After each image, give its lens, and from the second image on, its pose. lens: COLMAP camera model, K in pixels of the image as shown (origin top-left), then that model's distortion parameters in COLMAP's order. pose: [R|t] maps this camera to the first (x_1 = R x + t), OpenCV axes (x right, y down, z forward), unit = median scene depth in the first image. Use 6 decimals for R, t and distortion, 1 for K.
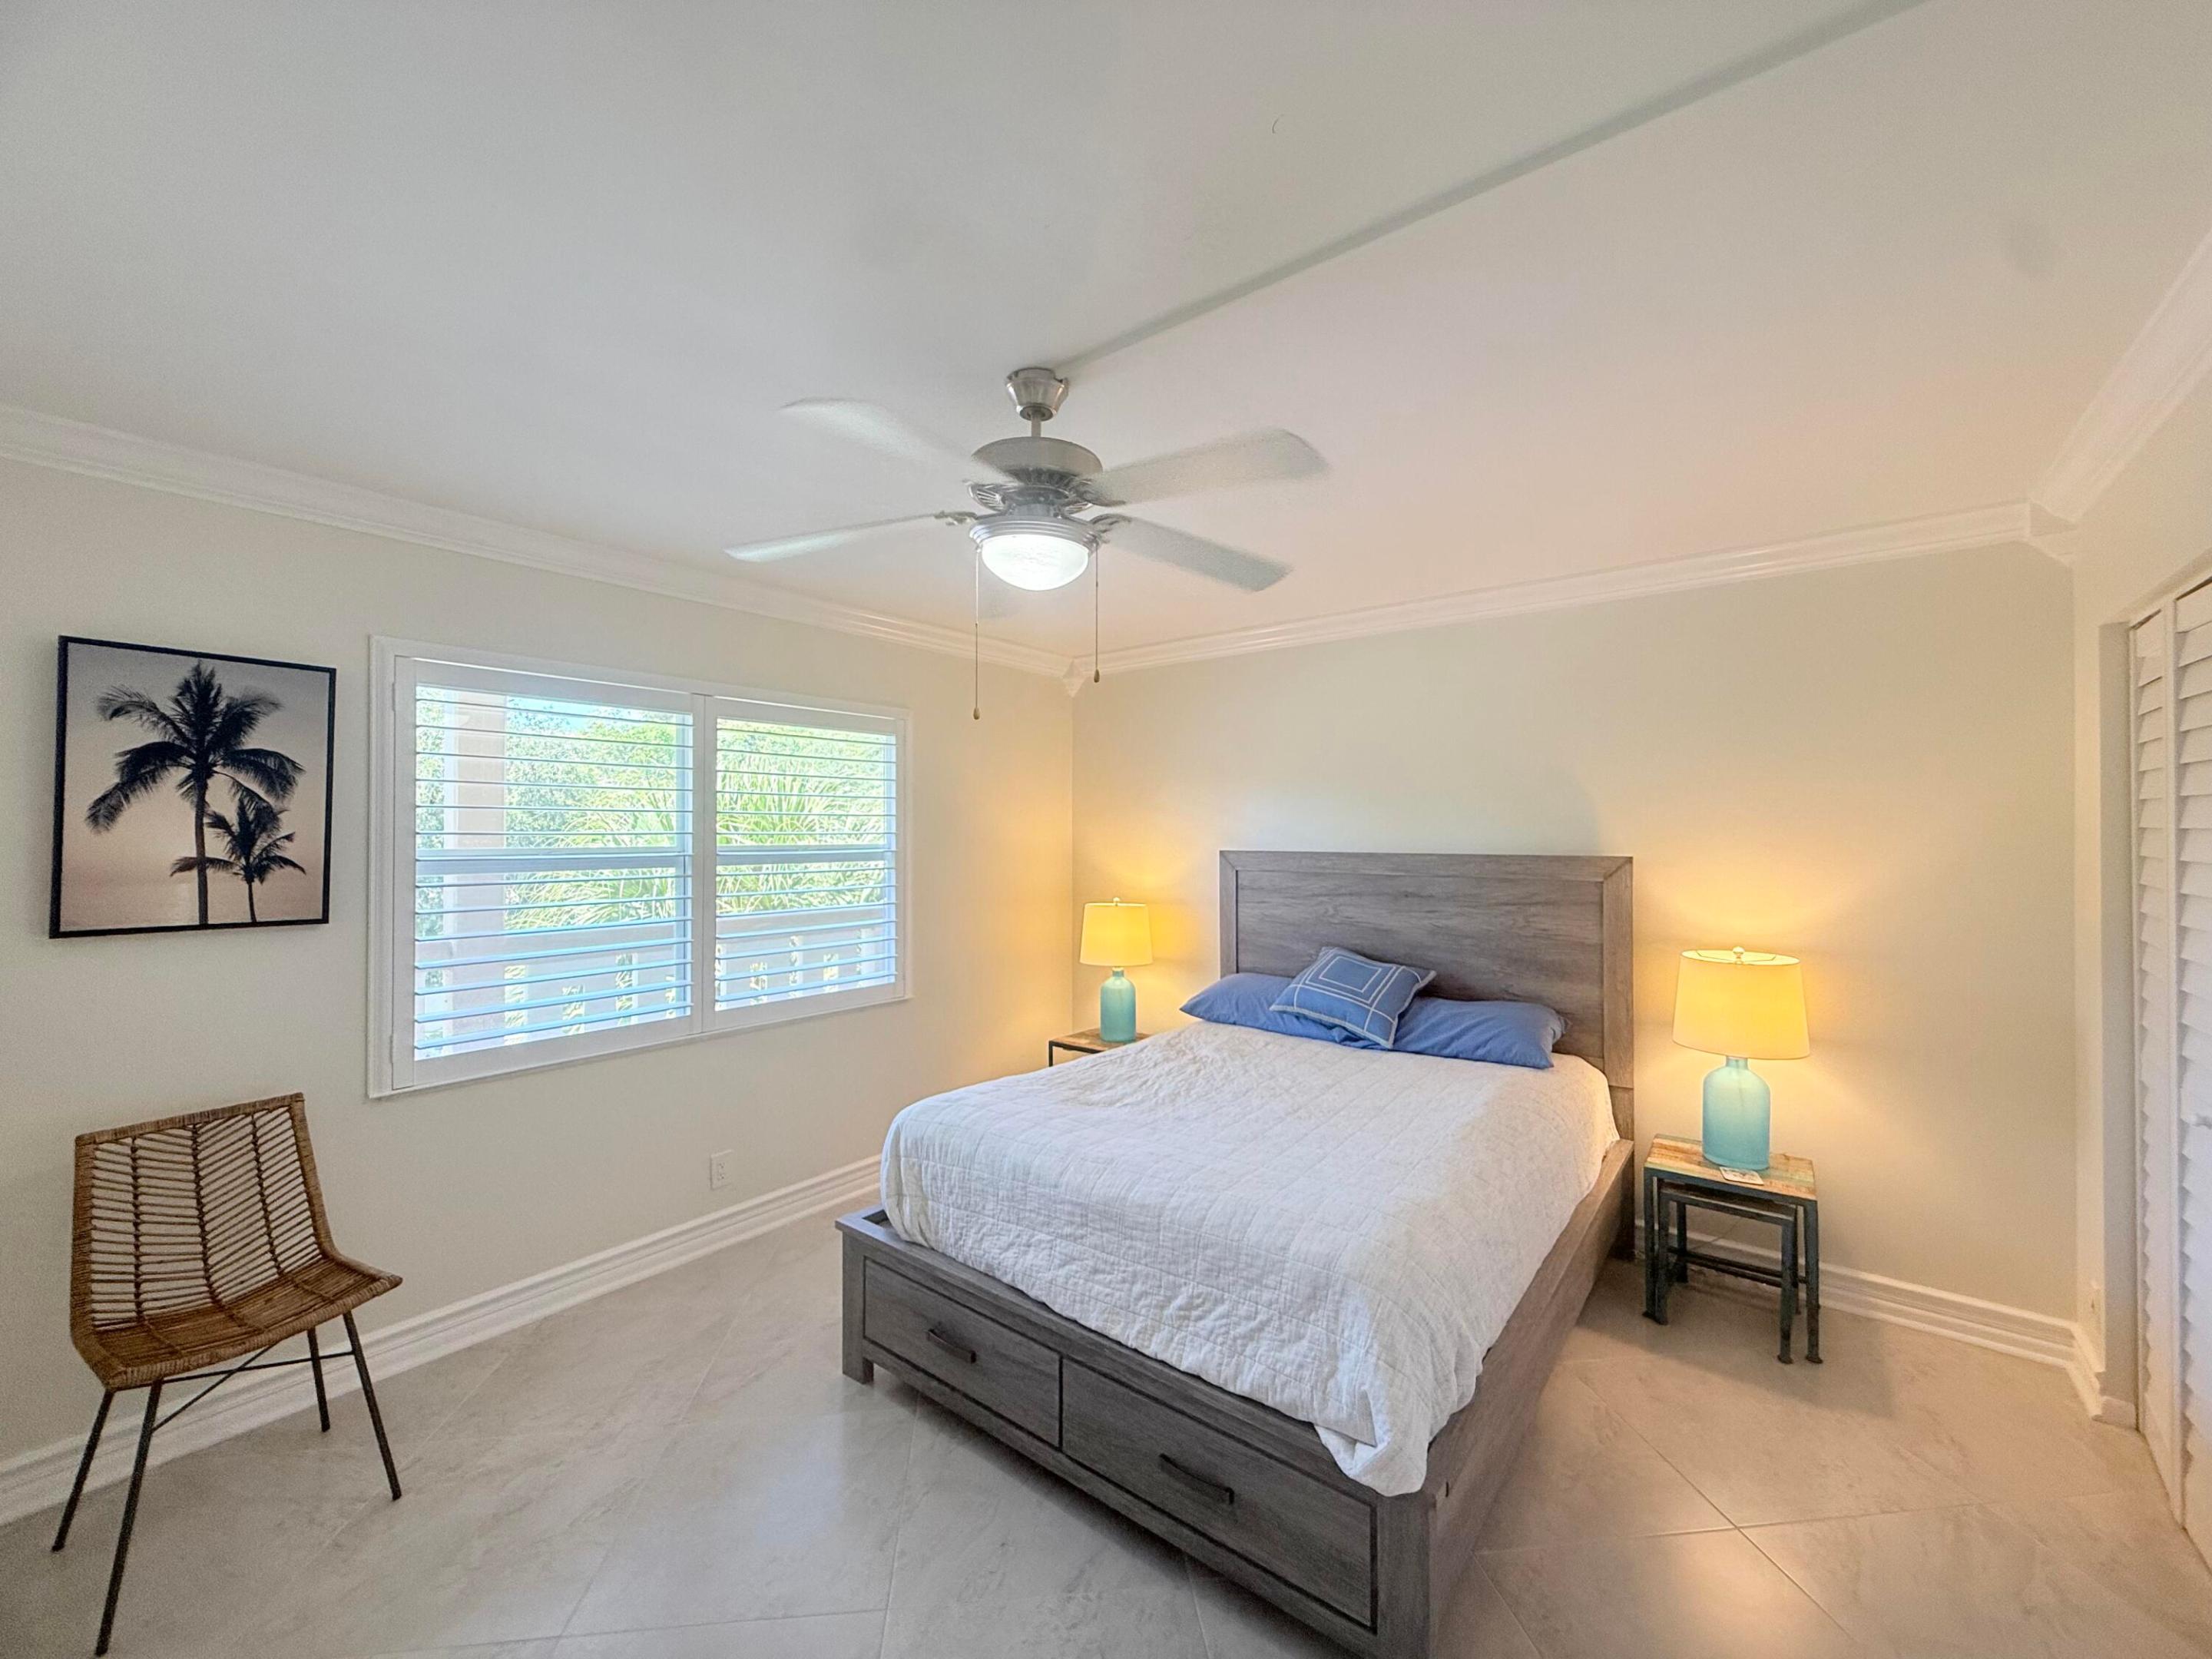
lens RADIAL K [[883.2, 0, 1097.7], [0, 883.2, 828.5], [0, 0, 1]] dist [0.000785, 0.000106]
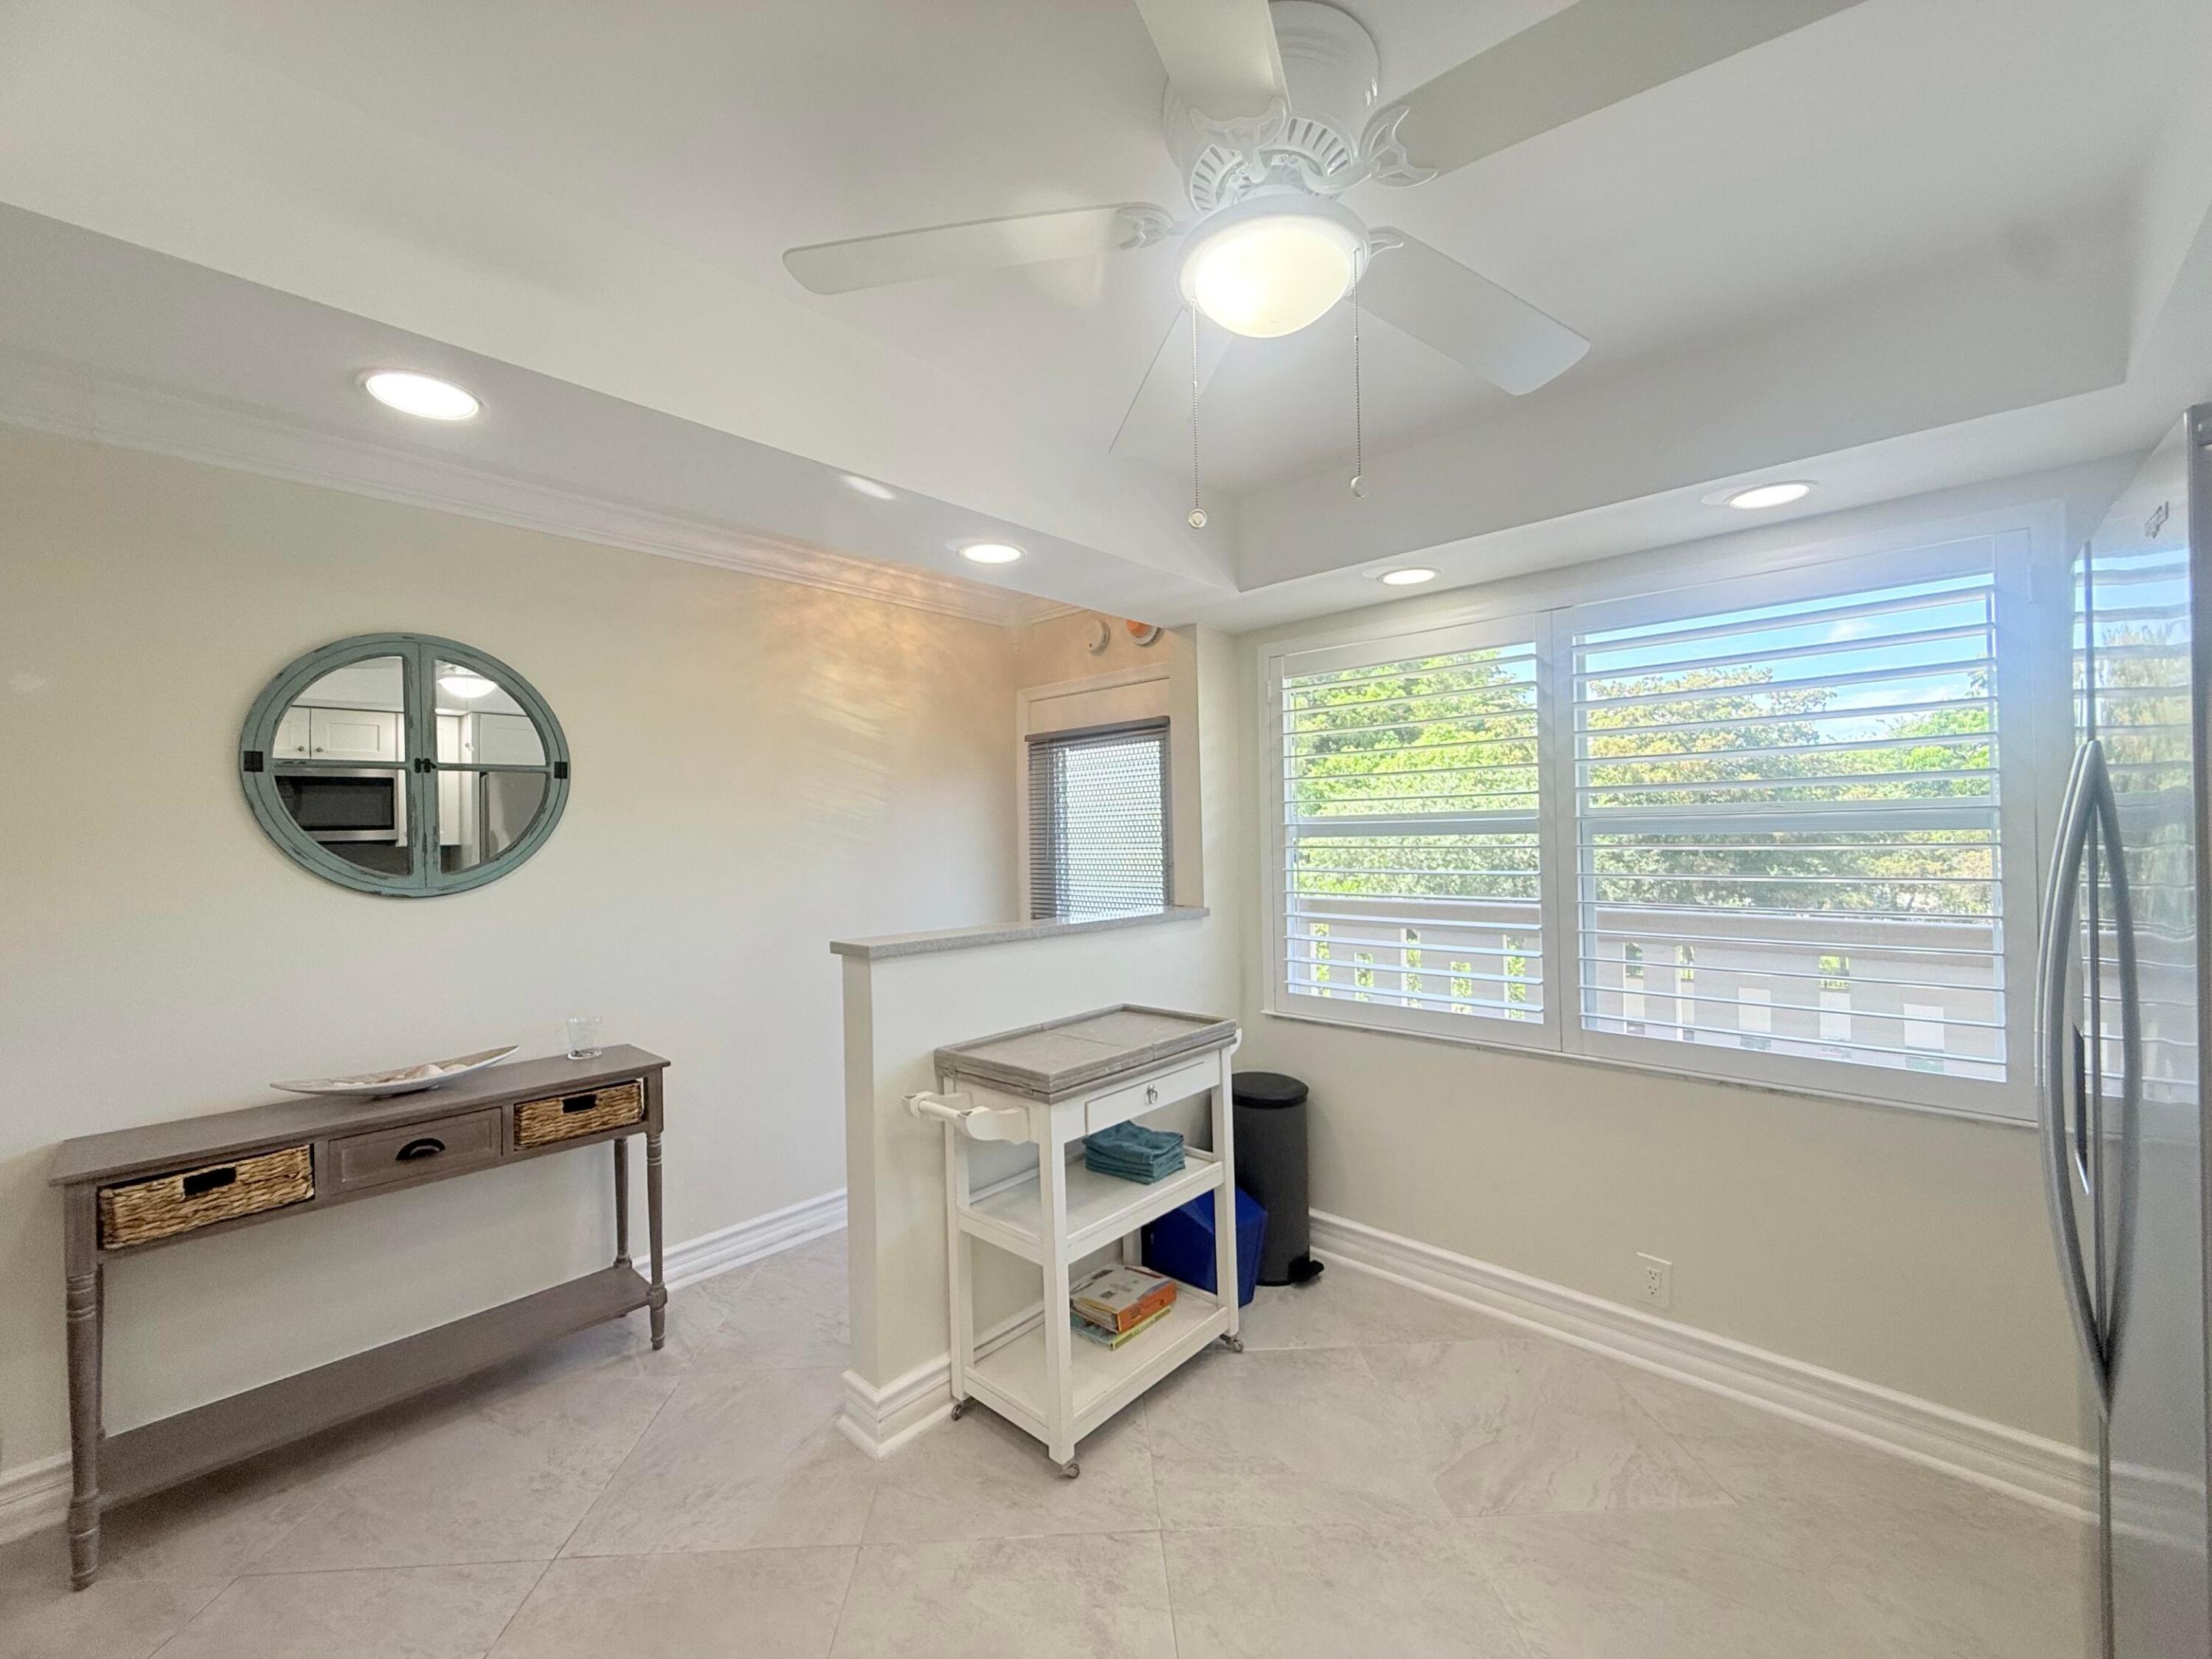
lens RADIAL K [[883.2, 0, 1097.7], [0, 883.2, 828.5], [0, 0, 1]] dist [0.000785, 0.000106]
pose [[-0.058088, 0.005502, -0.998296, 0.491316], [0.031413, 0.999500, 0.003680, 0.033550], [0.997817, -0.031145, -0.058231, 0.943061]]
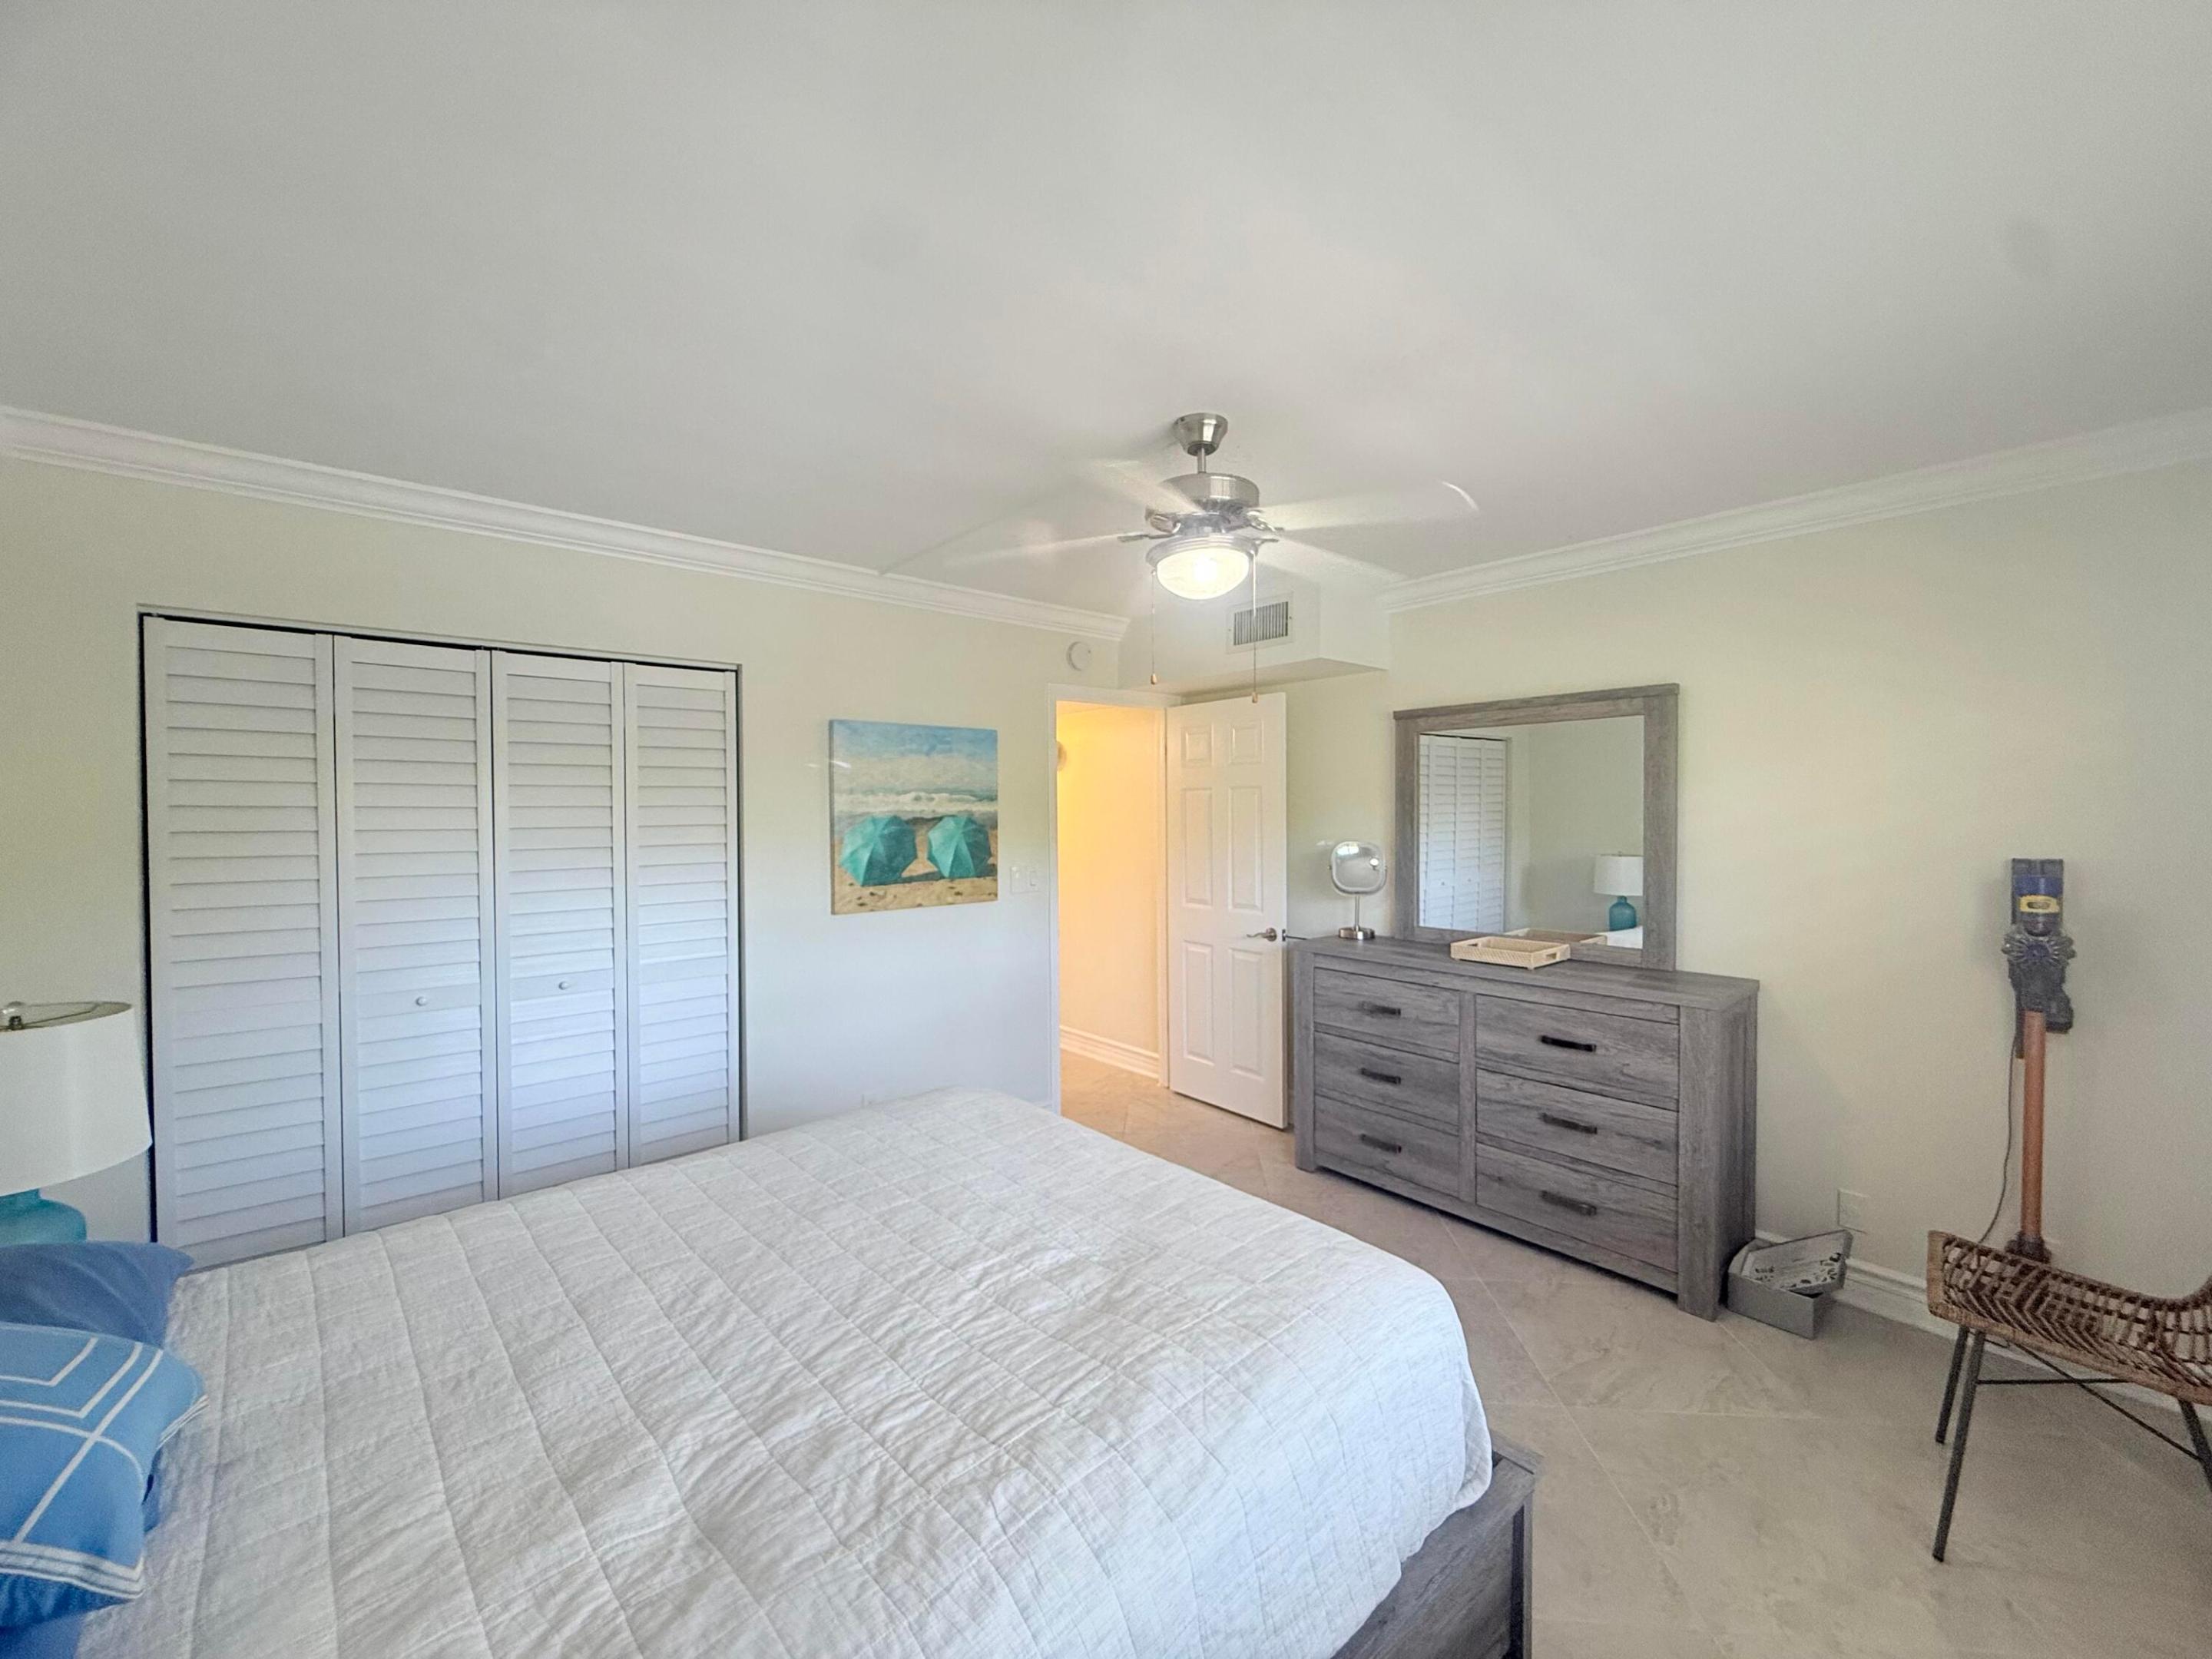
lens RADIAL K [[883.2, 0, 1097.7], [0, 883.2, 828.5], [0, 0, 1]] dist [0.000785, 0.000106]
pose [[-0.982638, 0.002258, 0.185522, -0.129206], [0.005080, 0.999879, 0.014737, 0.015246], [-0.185466, 0.015423, -0.982530, 1.848702]]
